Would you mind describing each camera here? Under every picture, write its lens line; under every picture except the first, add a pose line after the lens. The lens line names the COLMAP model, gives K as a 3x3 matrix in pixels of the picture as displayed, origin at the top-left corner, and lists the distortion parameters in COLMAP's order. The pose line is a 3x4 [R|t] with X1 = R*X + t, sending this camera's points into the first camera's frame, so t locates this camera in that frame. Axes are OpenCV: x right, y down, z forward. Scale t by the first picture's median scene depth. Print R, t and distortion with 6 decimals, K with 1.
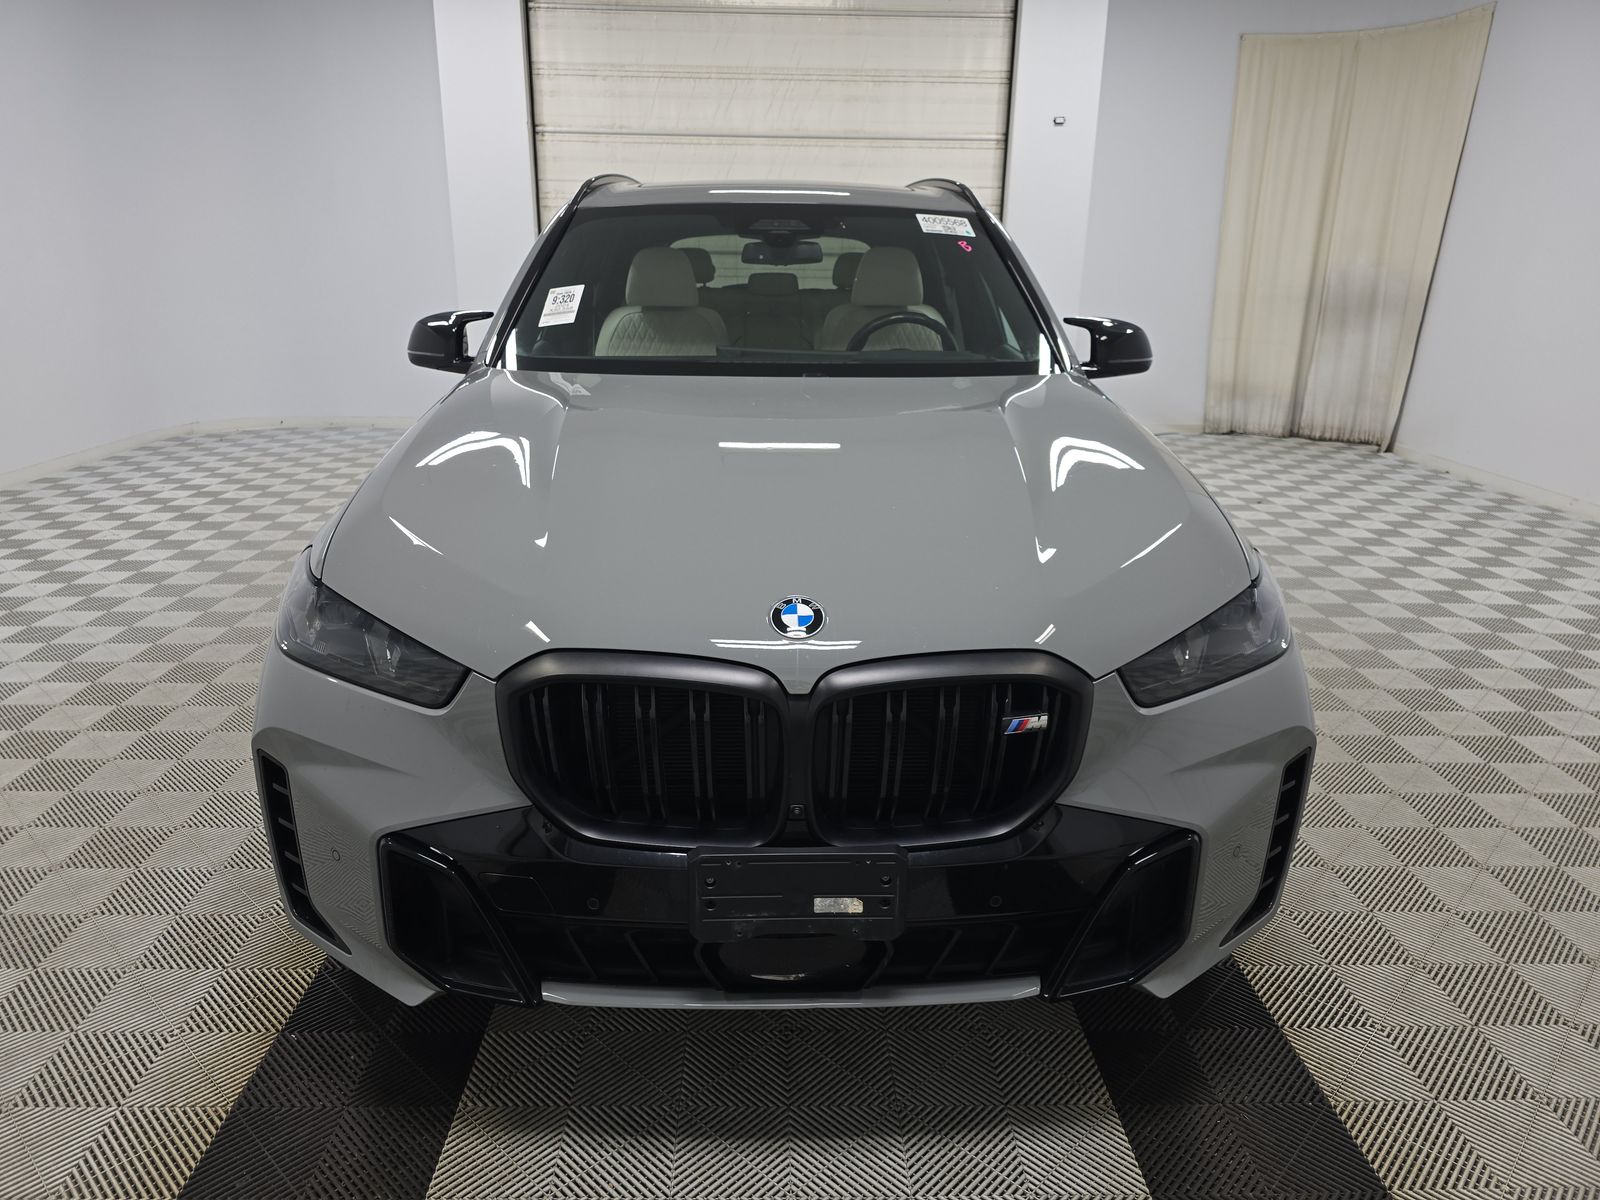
lens RADIAL K [[1104.1, 0, 800.0], [0, 1104.1, 600.0], [0, 0, 1]] dist [-0.001653, -0.001035]
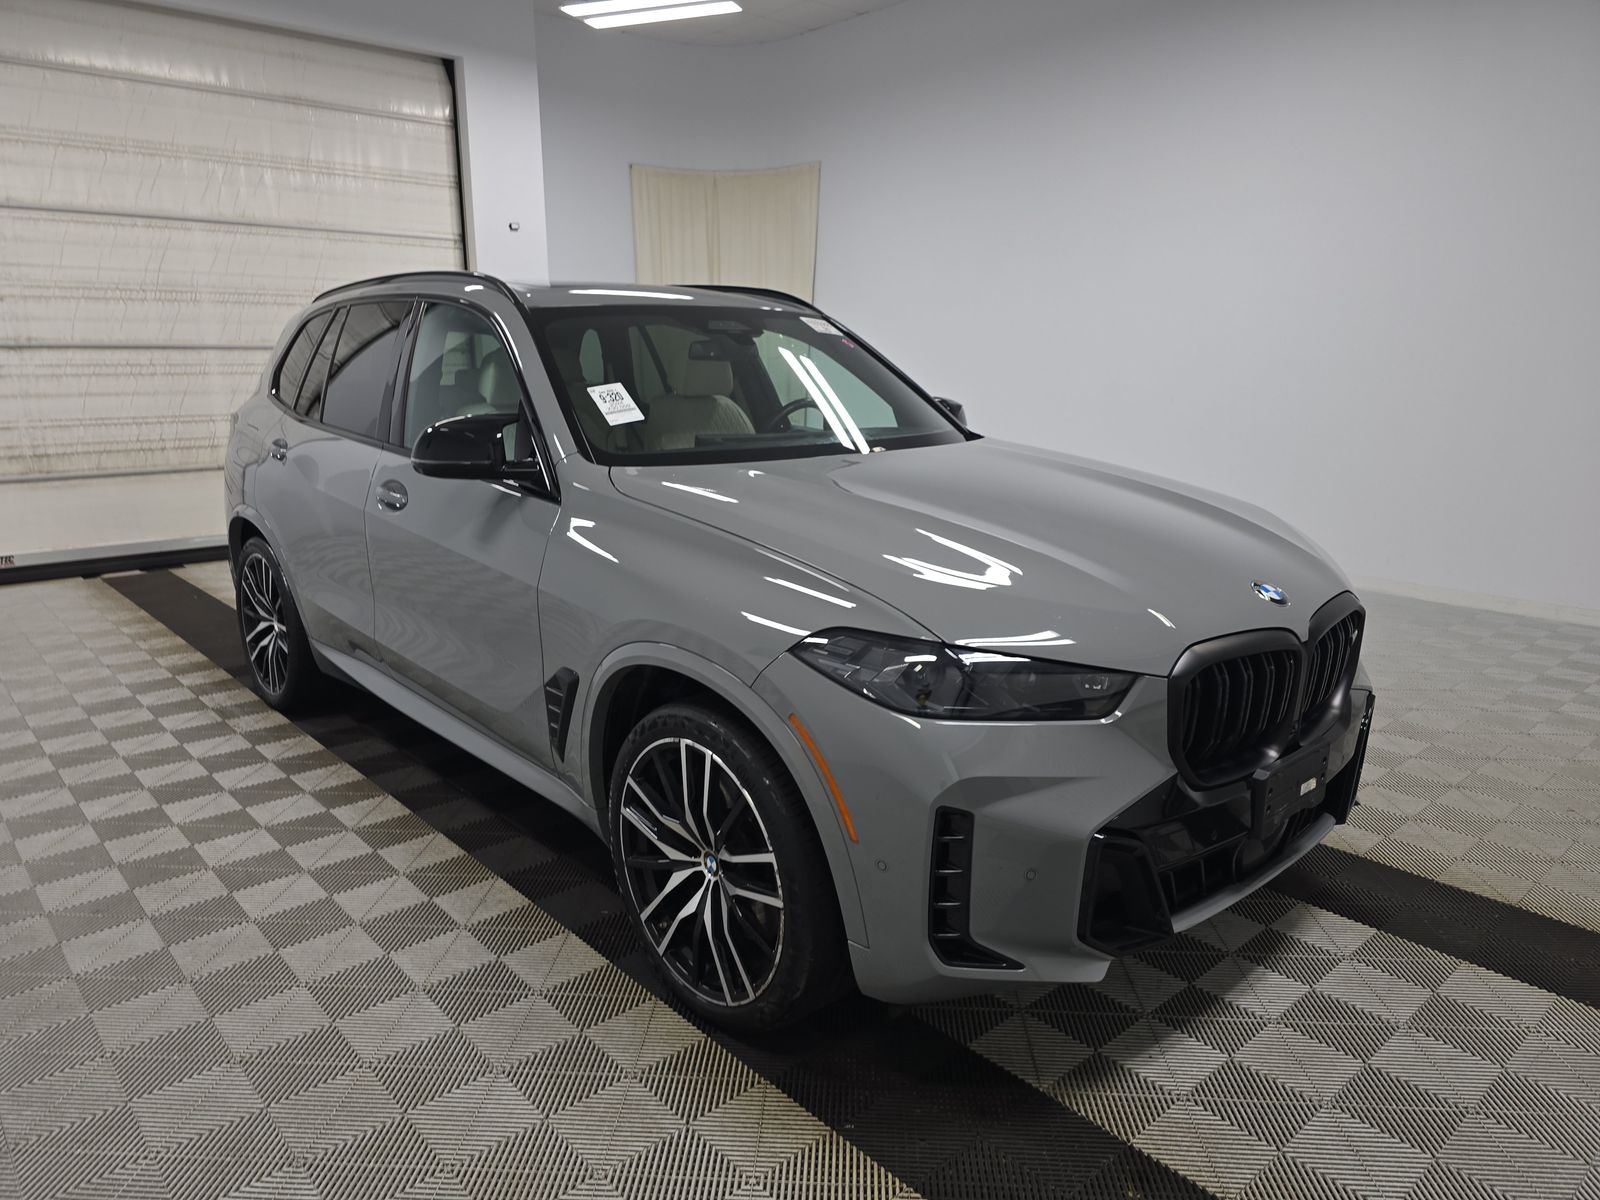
lens RADIAL K [[1053.1, 0, 800.0], [0, 1053.1, 600.0], [0, 0, 1]] dist [0.005989, -0.000332]
pose [[0.768110, -0.154567, 0.621382, -0.245236], [0.196591, 0.980485, 0.000880, -0.017469], [-0.609392, 0.121482, 0.783507, 0.056004]]
